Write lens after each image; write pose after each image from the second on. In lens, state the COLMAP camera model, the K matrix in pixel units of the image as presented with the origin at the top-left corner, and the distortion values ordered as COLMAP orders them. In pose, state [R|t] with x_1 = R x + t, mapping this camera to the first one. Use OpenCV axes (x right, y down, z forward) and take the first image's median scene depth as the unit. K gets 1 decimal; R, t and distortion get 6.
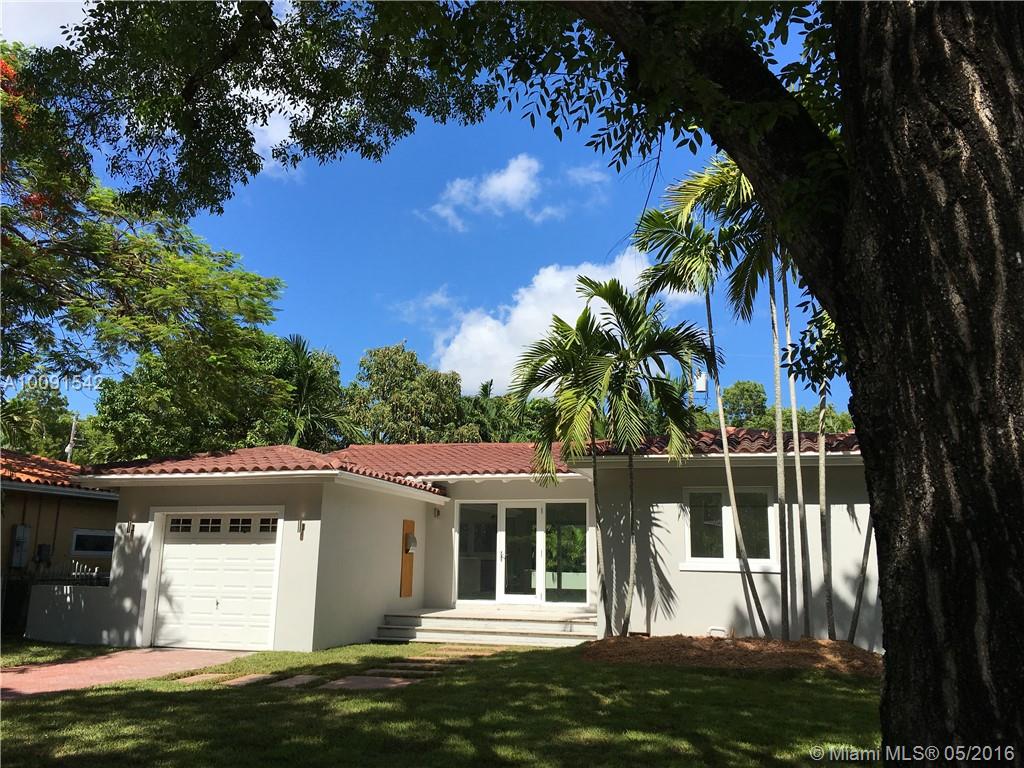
lens RADIAL K [[878.7, 0, 508.9], [0, 878.7, 384.5], [0, 0, 1]] dist [0.092861, -0.120391]
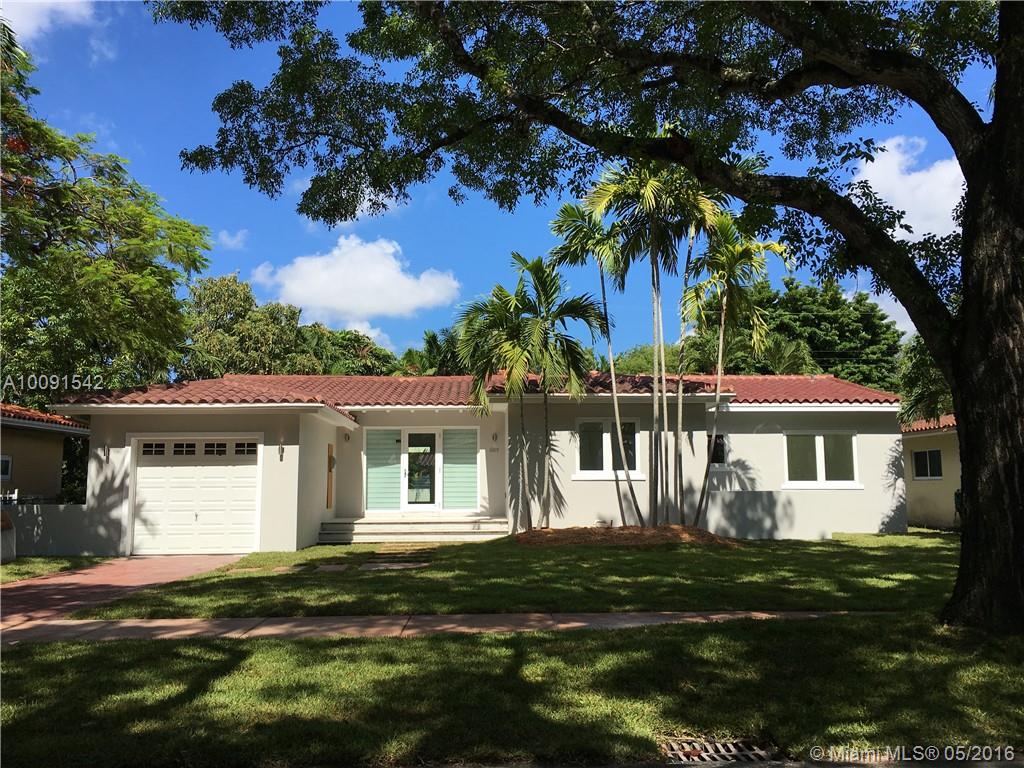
lens RADIAL K [[878.7, 0, 508.9], [0, 878.7, 384.5], [0, 0, 1]] dist [0.092861, -0.120391]
pose [[0.950042, 0.016151, 0.311705, -0.301880], [-0.043477, 0.995772, 0.080916, -0.034498], [-0.309080, -0.090426, 0.946727, -0.201563]]
